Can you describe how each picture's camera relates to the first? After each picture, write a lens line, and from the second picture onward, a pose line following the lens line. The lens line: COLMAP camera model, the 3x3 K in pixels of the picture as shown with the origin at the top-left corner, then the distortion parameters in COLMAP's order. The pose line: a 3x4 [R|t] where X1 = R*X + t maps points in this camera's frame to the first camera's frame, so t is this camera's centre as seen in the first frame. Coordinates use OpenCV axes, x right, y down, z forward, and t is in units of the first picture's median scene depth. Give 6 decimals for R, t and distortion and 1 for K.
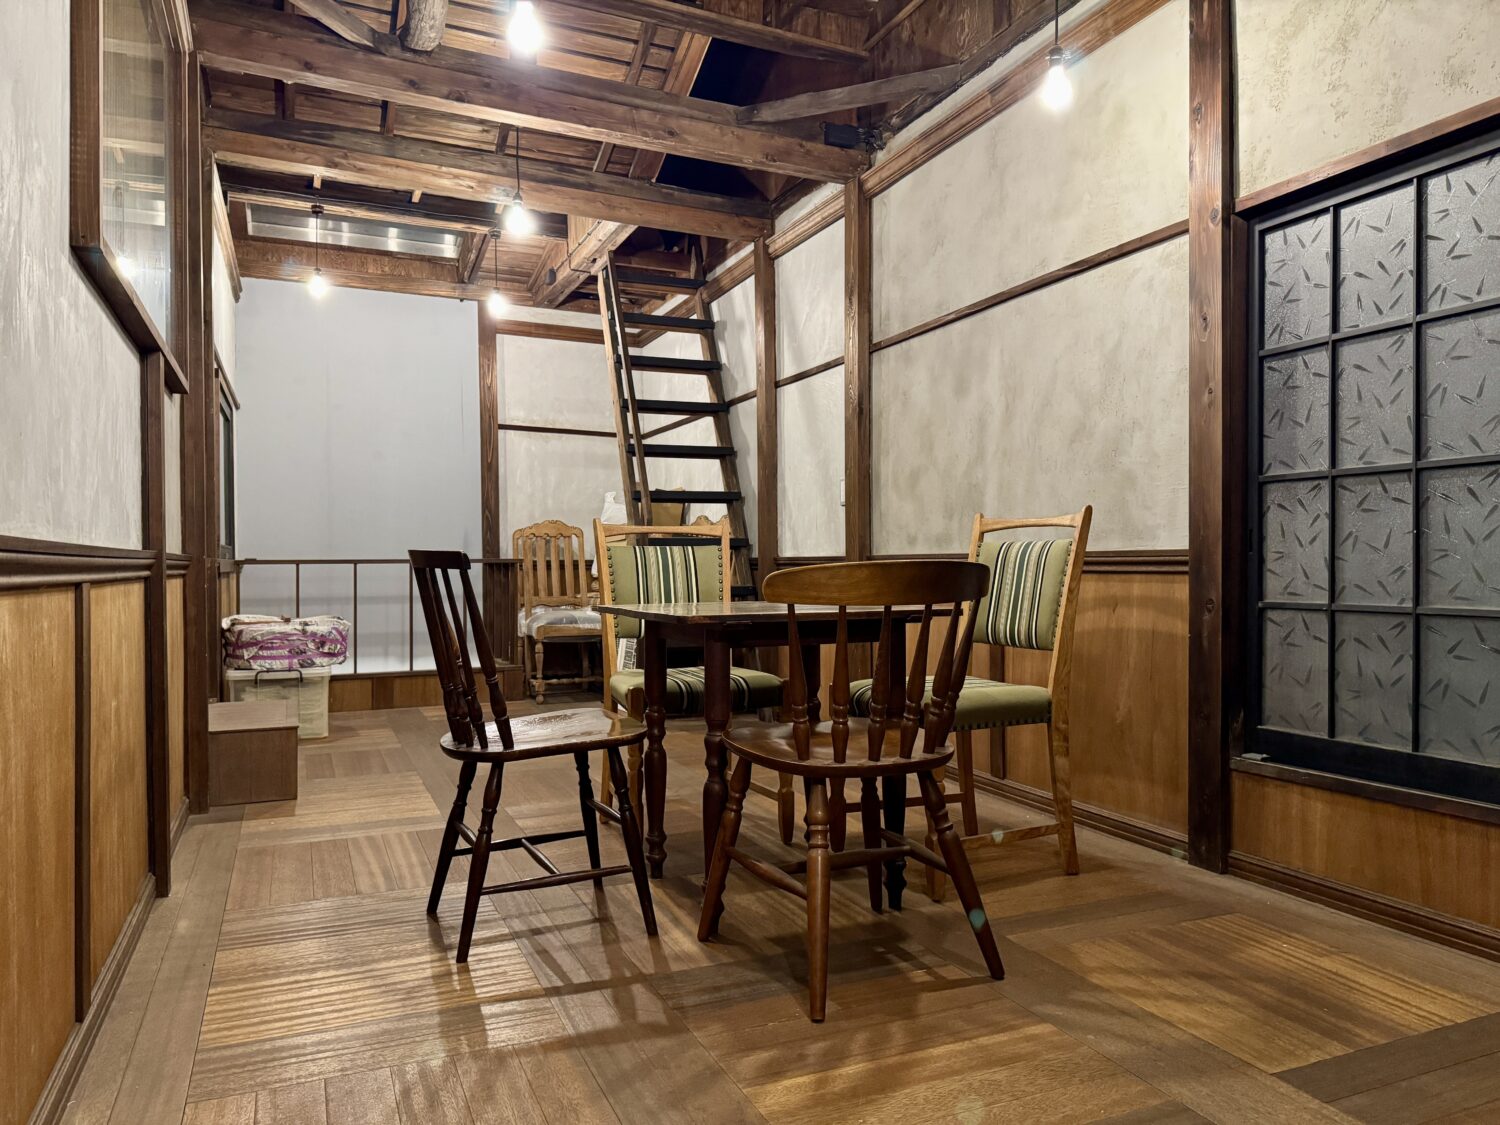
lens RADIAL K [[1046.6, 0, 750.0], [0, 1046.6, 562.5], [0, 0, 1]] dist [-0.001063, 0.000325]
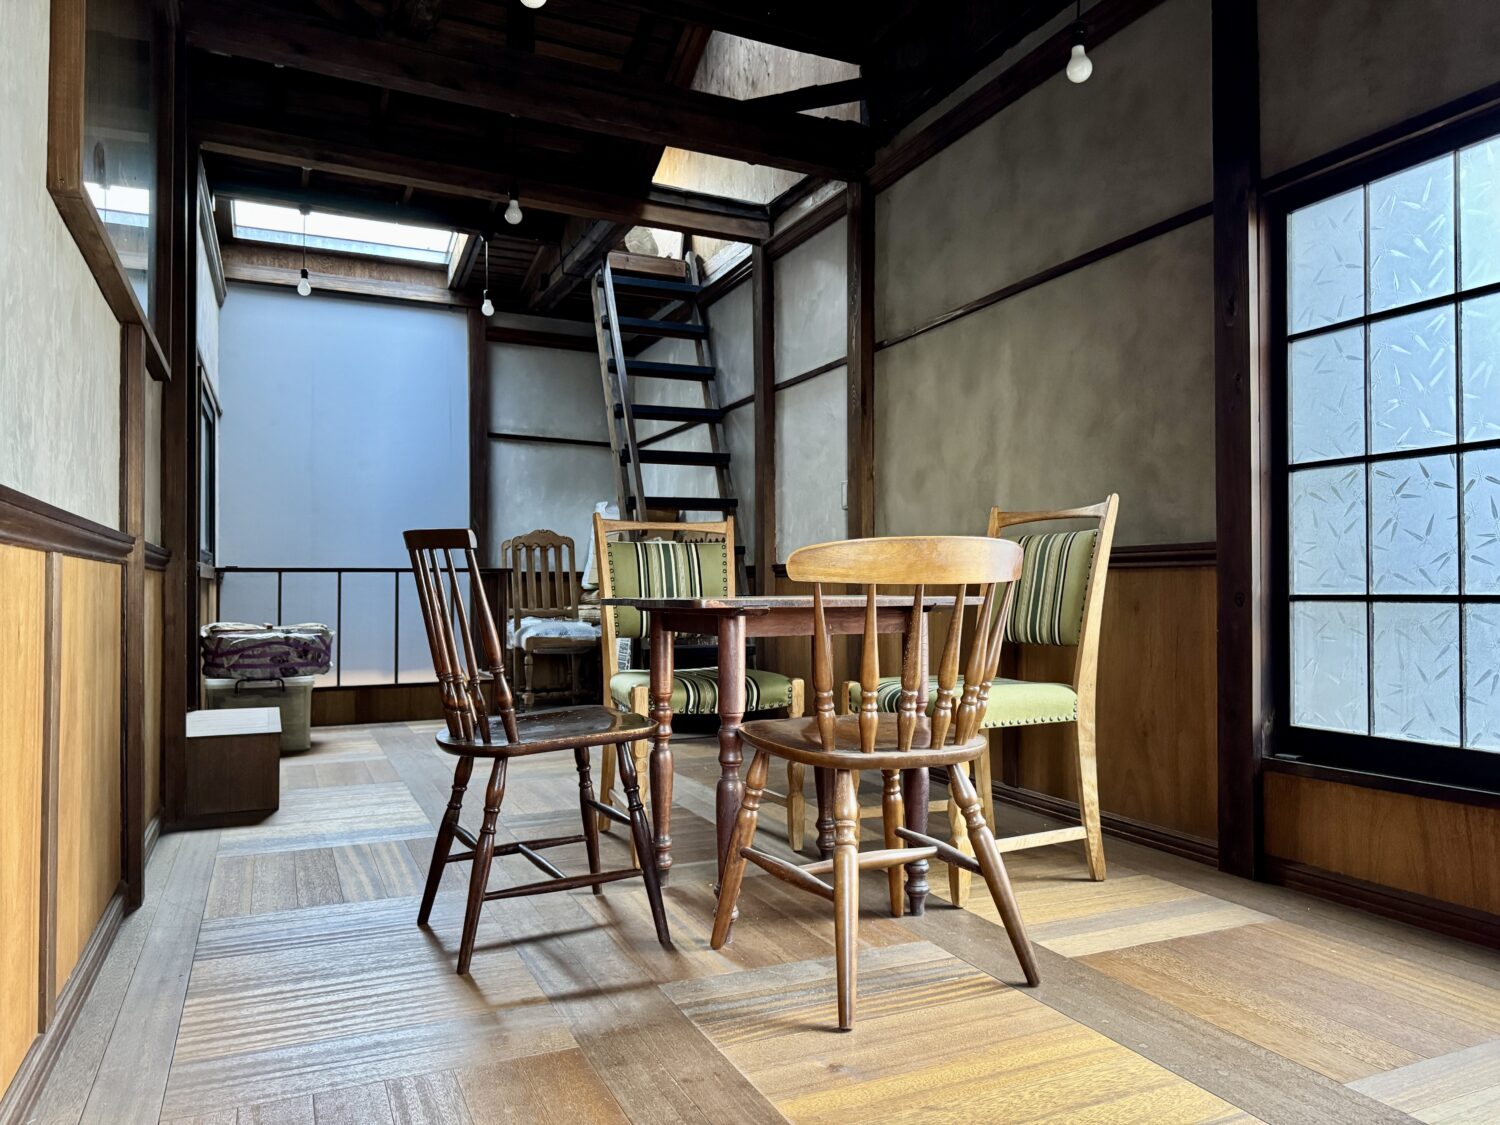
lens RADIAL K [[1050.7, 0, 750.0], [0, 1050.7, 562.5], [0, 0, 1]] dist [-0.000663, -0.001198]
pose [[0.999885, 0.002333, 0.014983, -0.026706], [-0.001991, 0.999738, -0.022820, 0.033289], [-0.015033, 0.022788, 0.999627, 0.045561]]
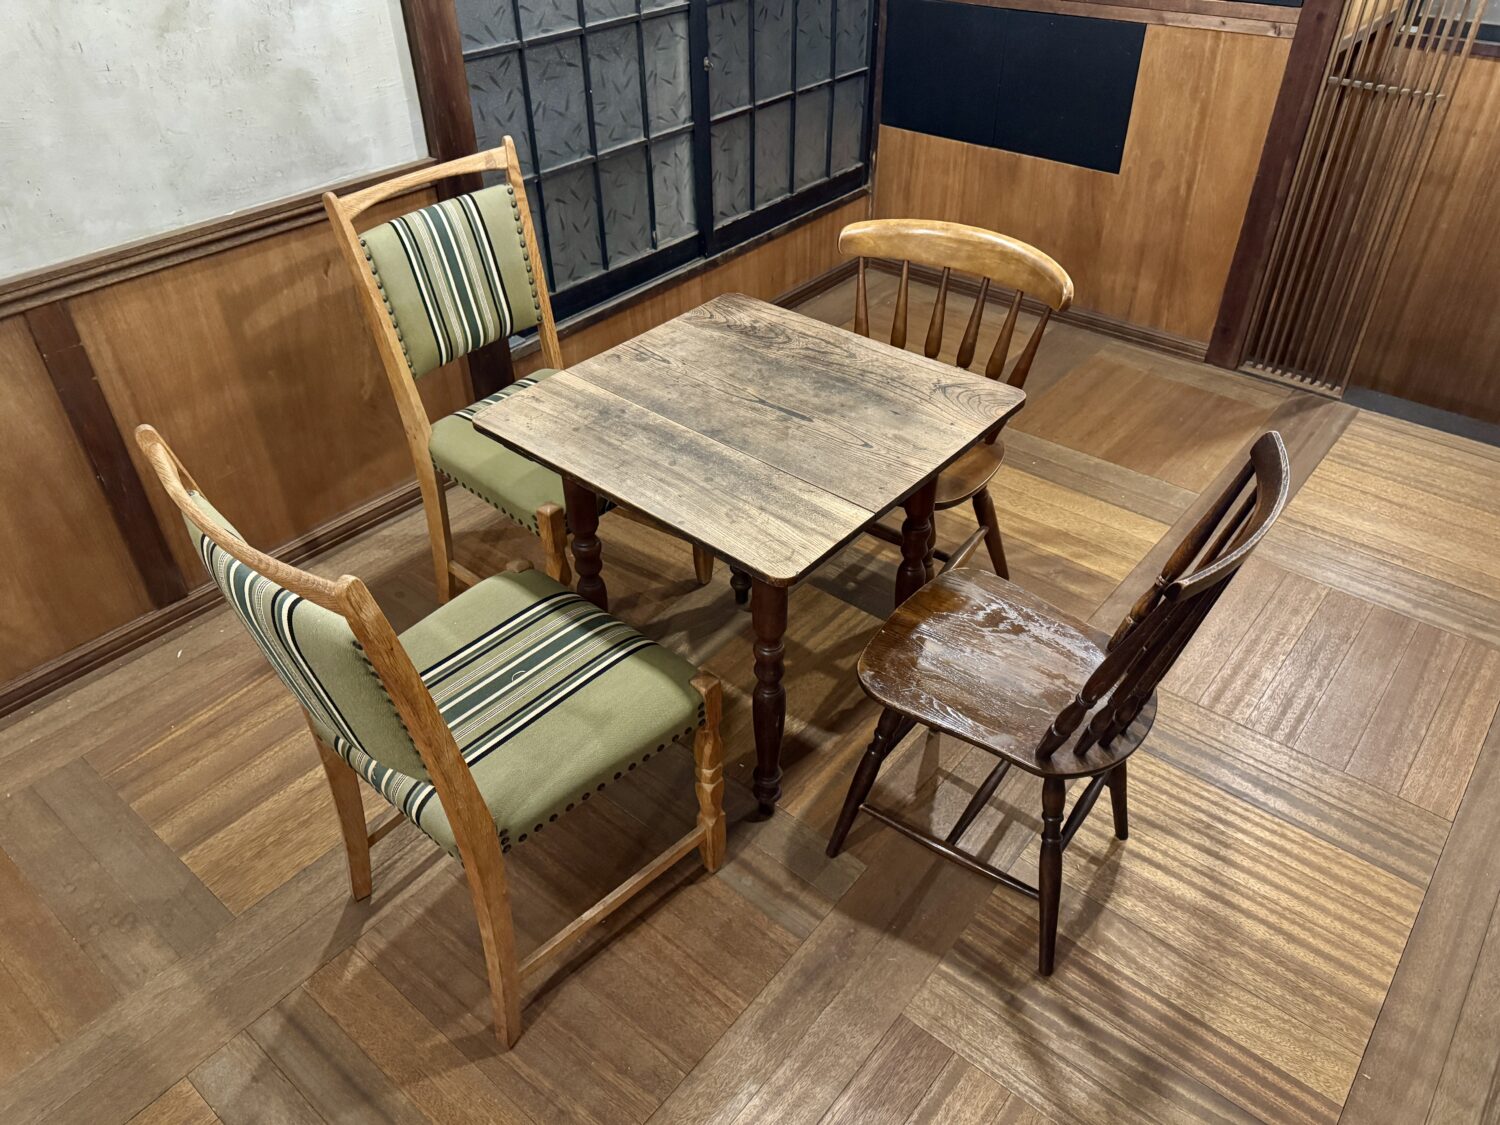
lens RADIAL K [[1046.6, 0, 750.0], [0, 1046.6, 562.5], [0, 0, 1]] dist [-0.001063, 0.000325]
pose [[-0.443522, -0.541736, 0.714010, -0.558521], [0.008847, 0.793967, 0.607896, -0.309027], [-0.896220, 0.275932, -0.347349, 1.317135]]
